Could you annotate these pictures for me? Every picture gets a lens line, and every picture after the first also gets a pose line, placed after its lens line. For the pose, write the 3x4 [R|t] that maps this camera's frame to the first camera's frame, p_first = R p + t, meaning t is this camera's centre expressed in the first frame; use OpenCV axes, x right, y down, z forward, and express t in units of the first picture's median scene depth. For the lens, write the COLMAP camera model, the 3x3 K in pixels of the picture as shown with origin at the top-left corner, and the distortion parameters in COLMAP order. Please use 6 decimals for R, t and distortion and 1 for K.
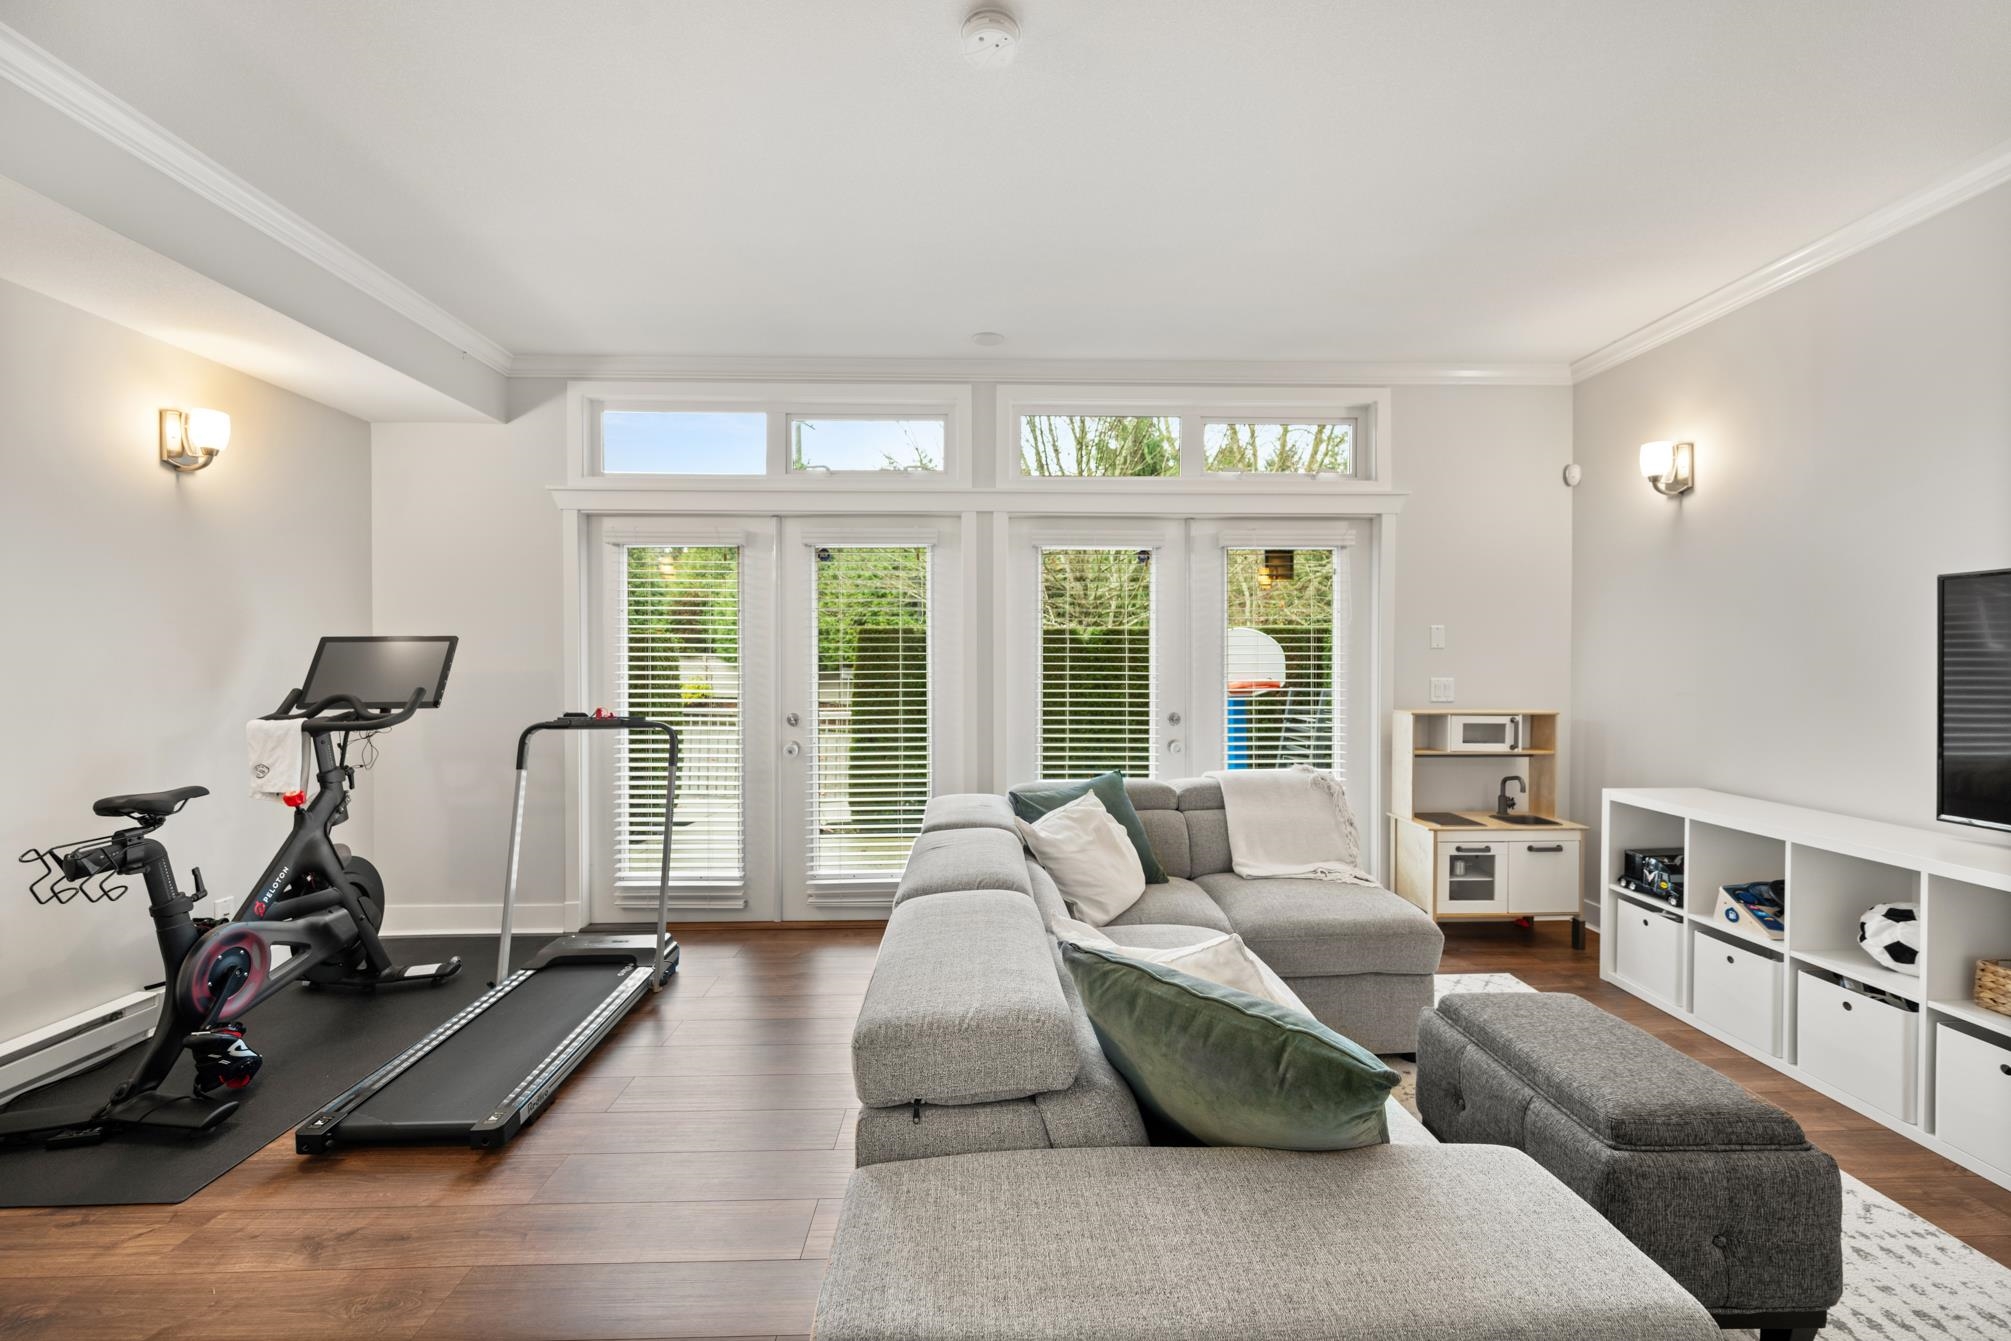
lens RADIAL K [[793.4, 0, 1003.9], [0, 793.4, 673.7], [0, 0, 1]] dist [-0.002428, 0.000494]
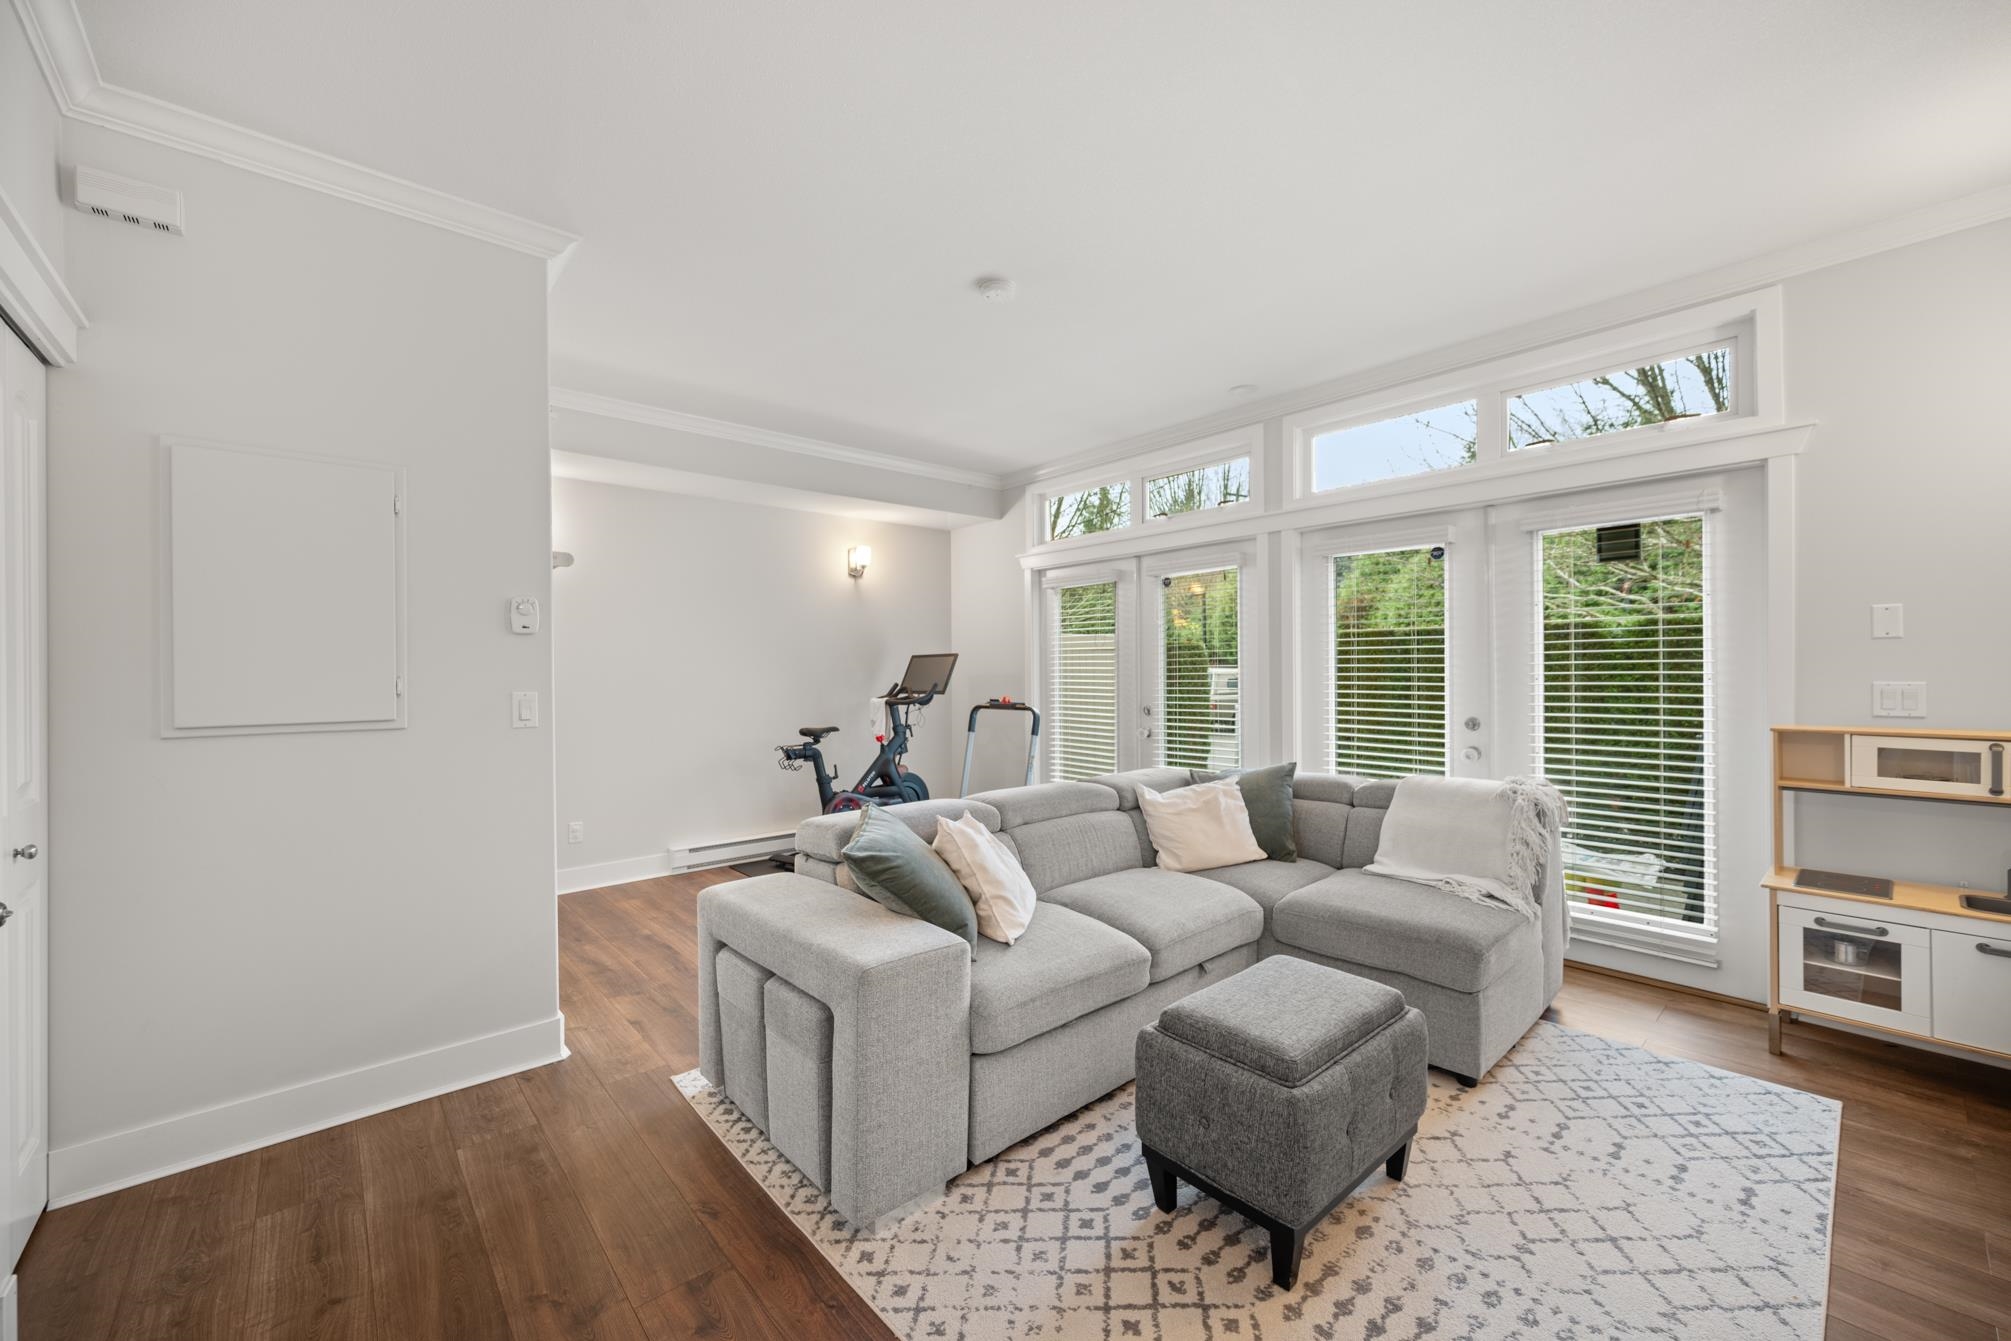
lens RADIAL K [[793.4, 0, 993.6], [0, 793.4, 667.7], [0, 0, 1]] dist [-0.002428, 0.000494]
pose [[0.630057, -0.006519, -0.776522, 0.694658], [0.001387, 0.999973, -0.007269, -0.003030], [0.776548, 0.003503, 0.630049, -0.027866]]
